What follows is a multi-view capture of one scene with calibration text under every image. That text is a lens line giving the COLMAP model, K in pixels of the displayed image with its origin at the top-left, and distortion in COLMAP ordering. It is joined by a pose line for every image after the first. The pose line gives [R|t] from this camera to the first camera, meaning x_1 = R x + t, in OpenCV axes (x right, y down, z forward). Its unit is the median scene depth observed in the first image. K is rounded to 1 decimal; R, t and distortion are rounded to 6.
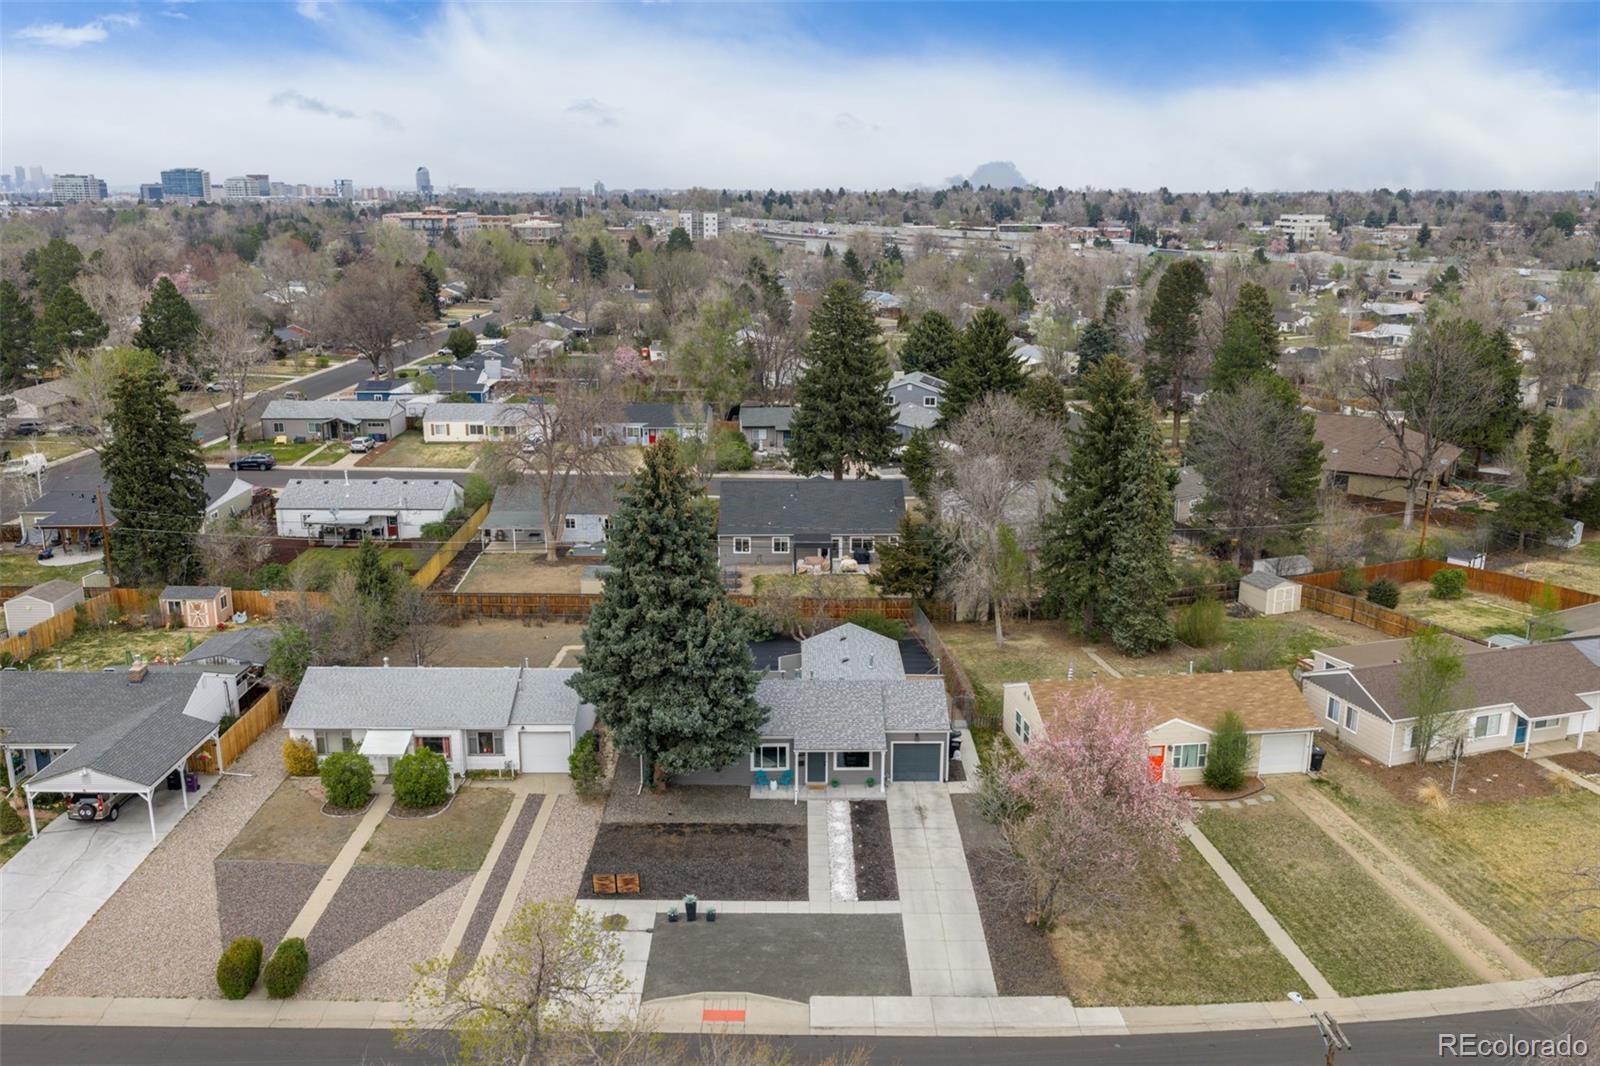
lens RADIAL K [[1321.3, 0, 799.9], [0, 1321.3, 538.9], [0, 0, 1]] dist [0.015510, -0.019802]
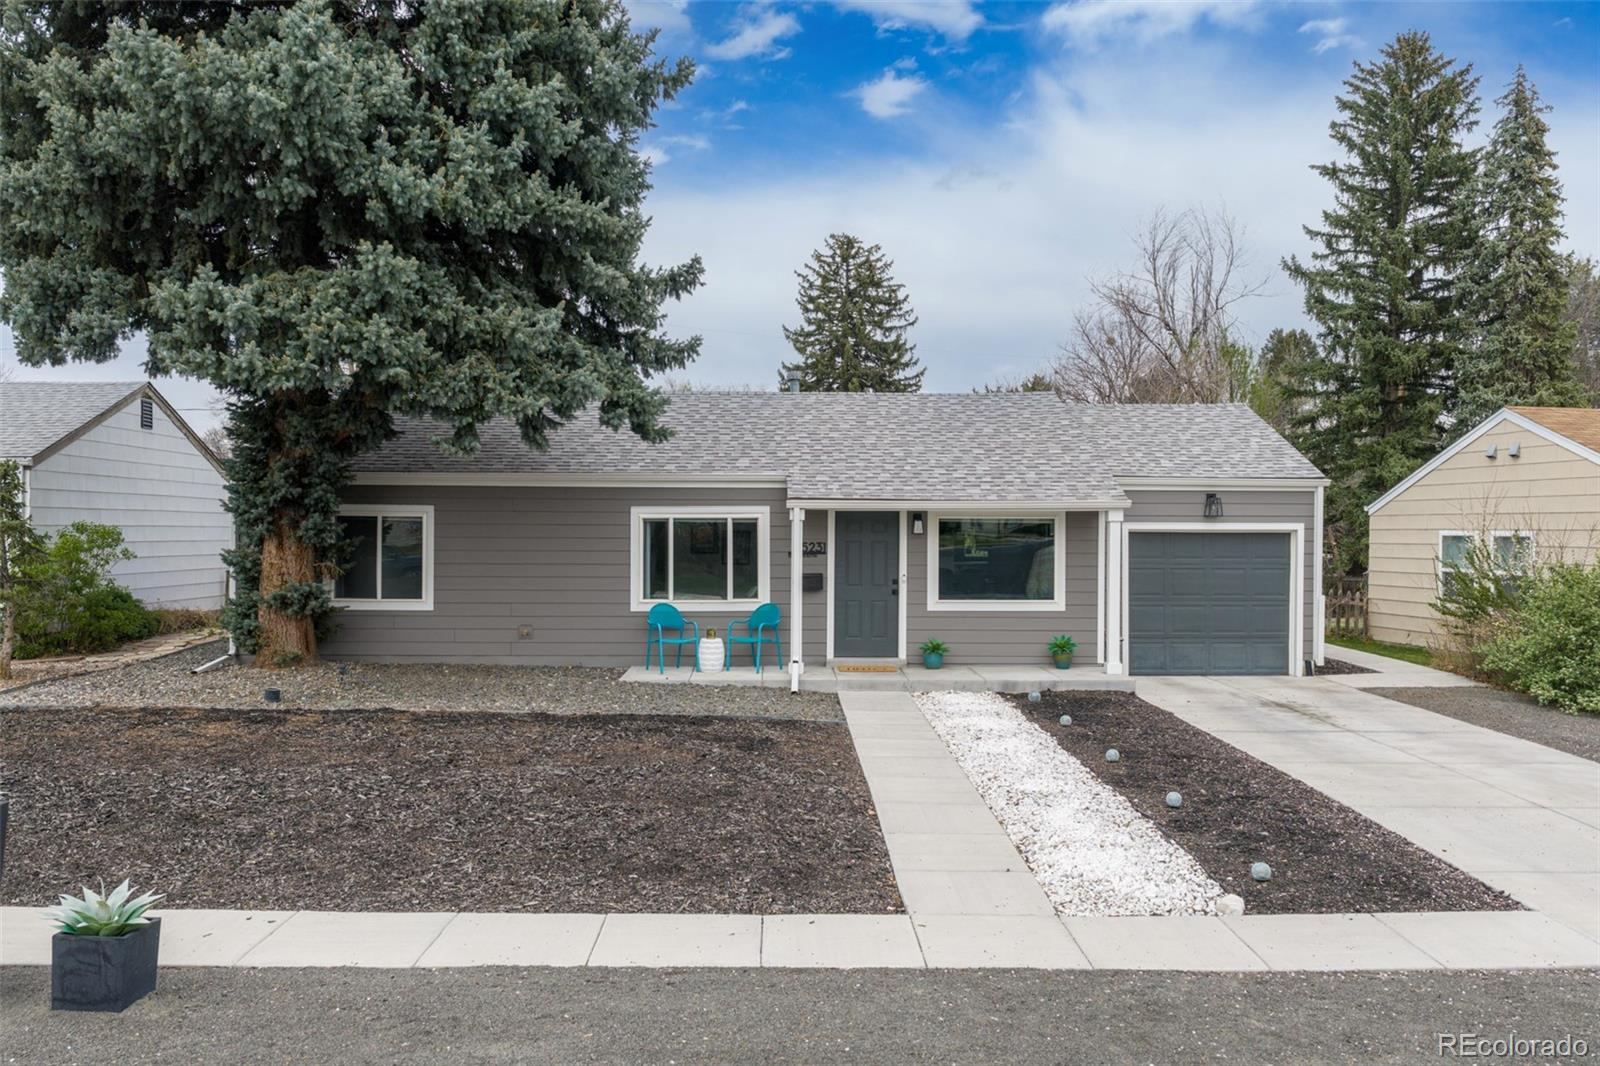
lens RADIAL K [[1321.3, 0, 802.3], [0, 1321.3, 534.2], [0, 0, 1]] dist [0.015510, -0.019802]
pose [[0.999862, -0.001627, 0.016514, -0.005685], [0.005814, 0.966447, -0.256799, 0.231604], [-0.015542, 0.256860, 0.966324, 0.728353]]
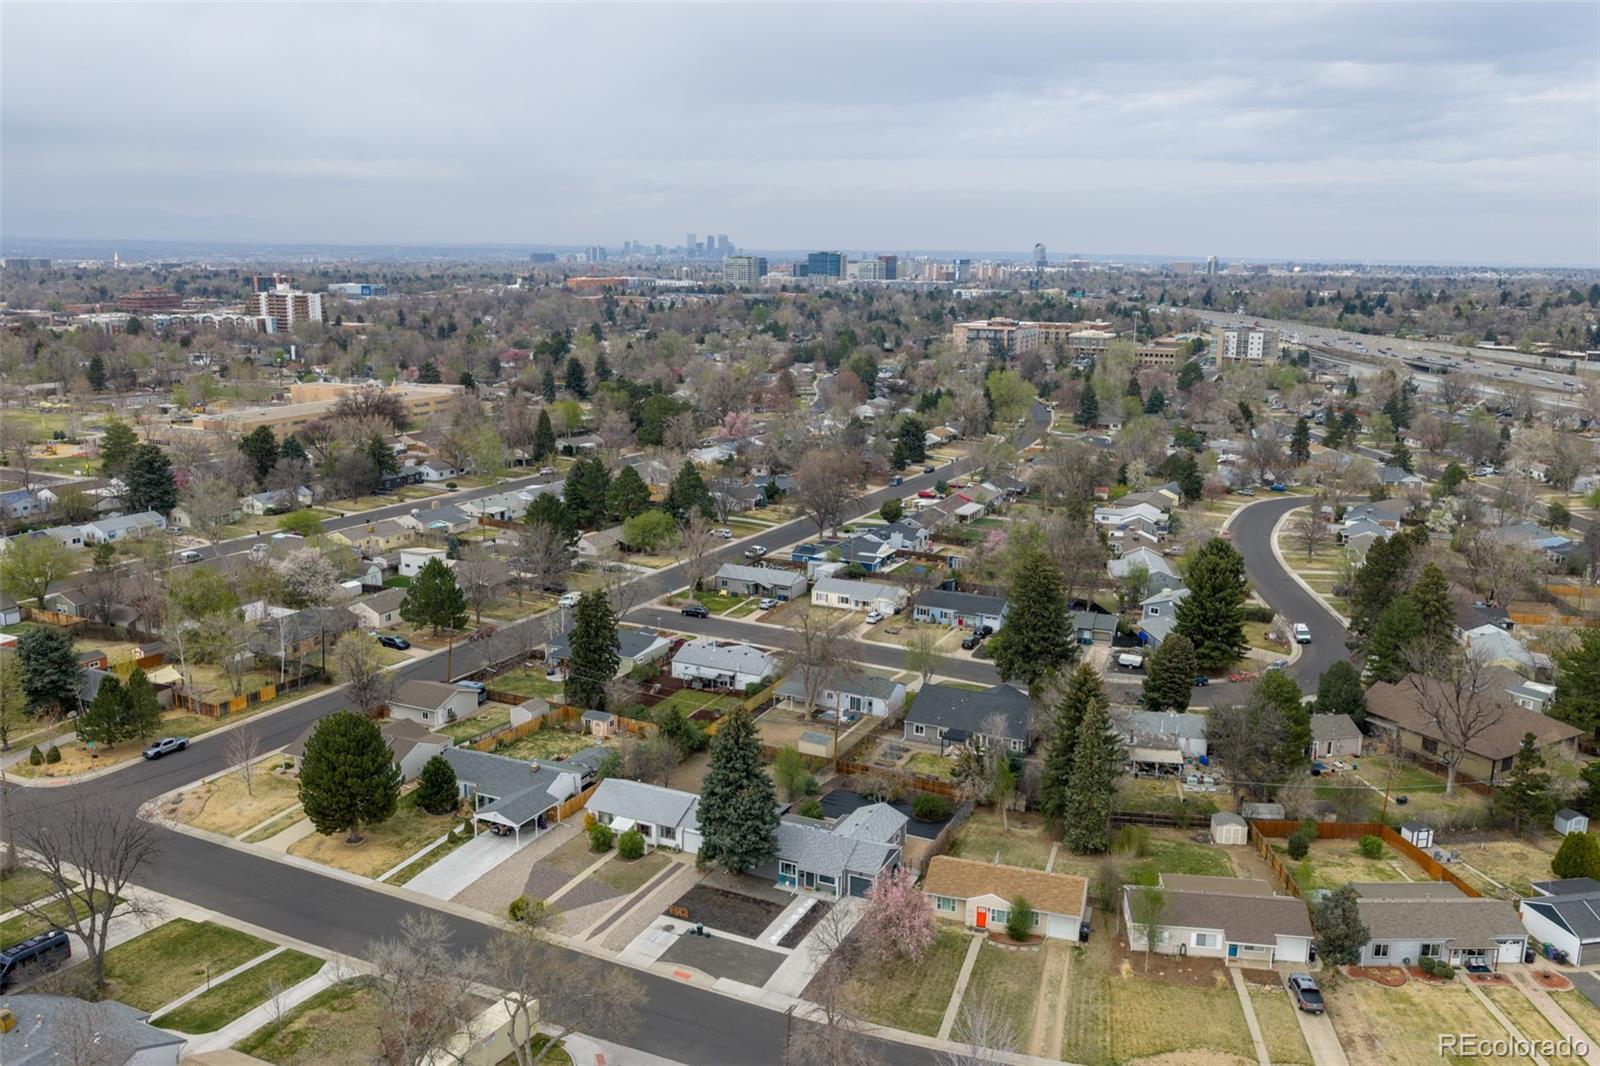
lens RADIAL K [[1321.3, 0, 800.4], [0, 1321.3, 529.4], [0, 0, 1]] dist [0.015510, -0.019802]
pose [[0.899871, 0.098336, -0.424927, 0.775733], [-0.121205, 0.992259, -0.027051, -0.282287], [0.418977, 0.075845, 0.904824, -0.801489]]
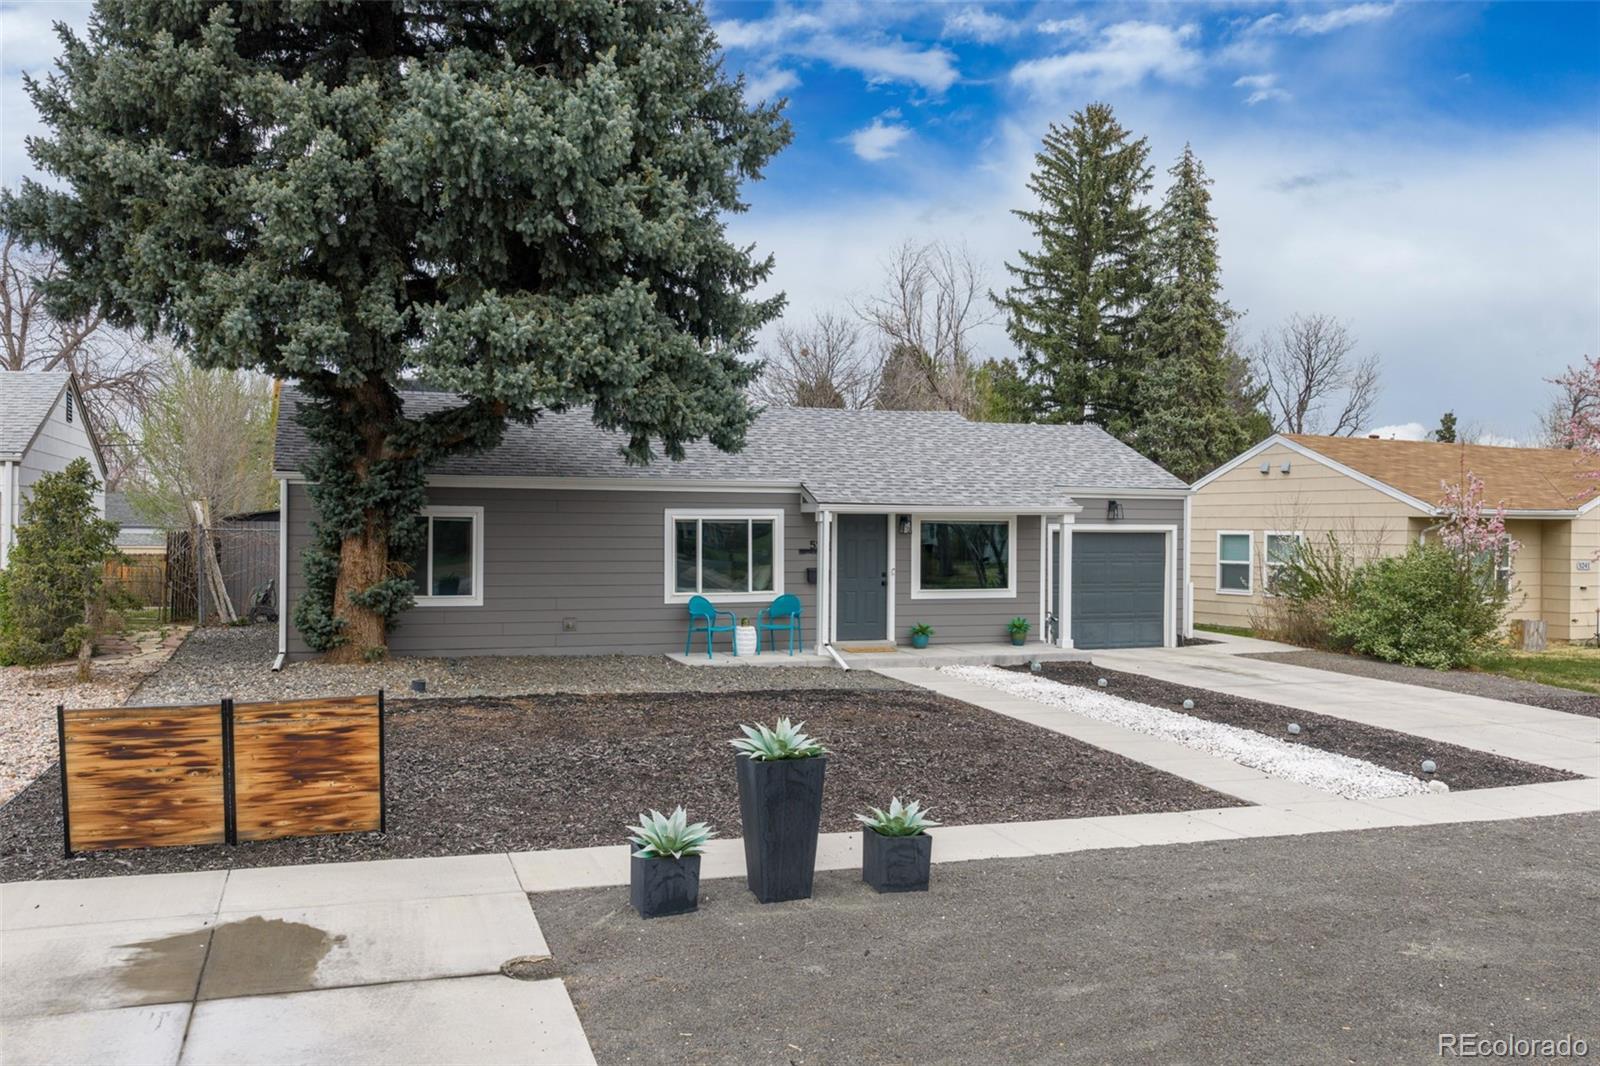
lens RADIAL K [[1321.3, 0, 795.0], [0, 1321.3, 538.5], [0, 0, 1]] dist [0.015510, -0.019802]
pose [[0.947303, -0.002656, 0.320327, -0.107043], [0.082910, 0.967925, -0.237165, 0.236359], [-0.309423, 0.251225, 0.917139, 0.707022]]
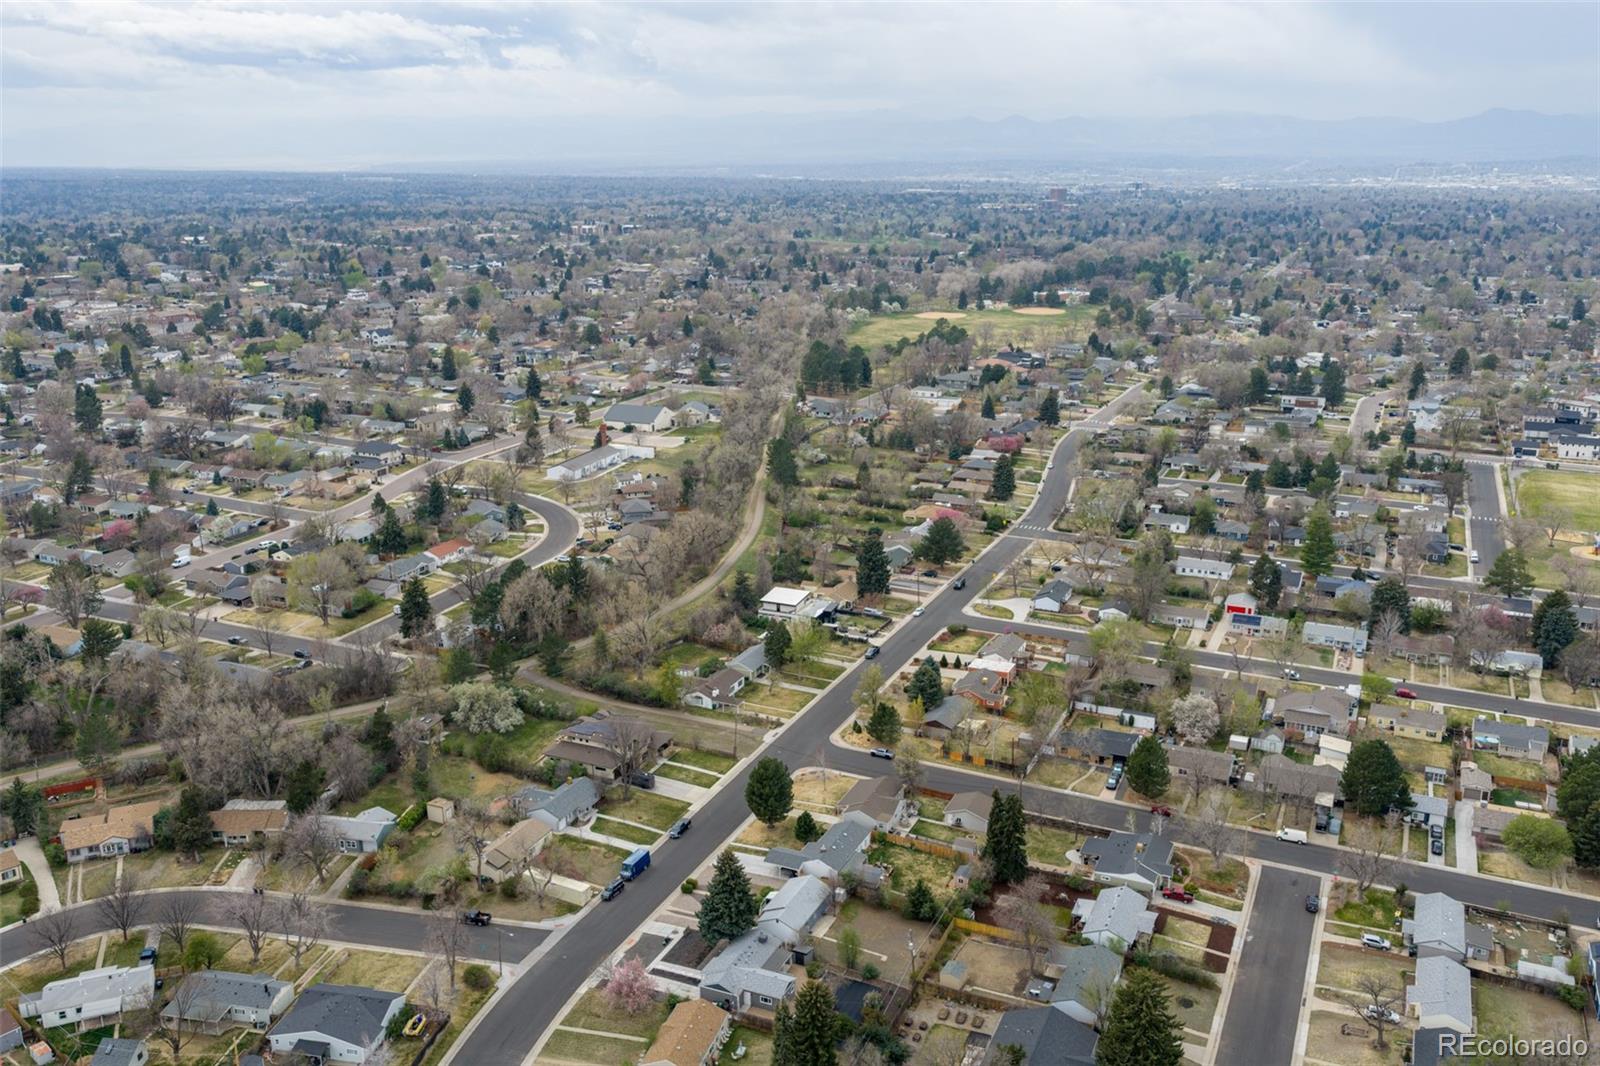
lens RADIAL K [[1321.3, 0, 800.1], [0, 1321.3, 532.6], [0, 0, 1]] dist [0.015510, -0.019802]
pose [[-0.420474, 0.259147, -0.869508, 2.448838], [-0.220876, 0.900274, 0.375127, -2.039277], [0.880009, 0.349784, -0.321303, 1.846867]]
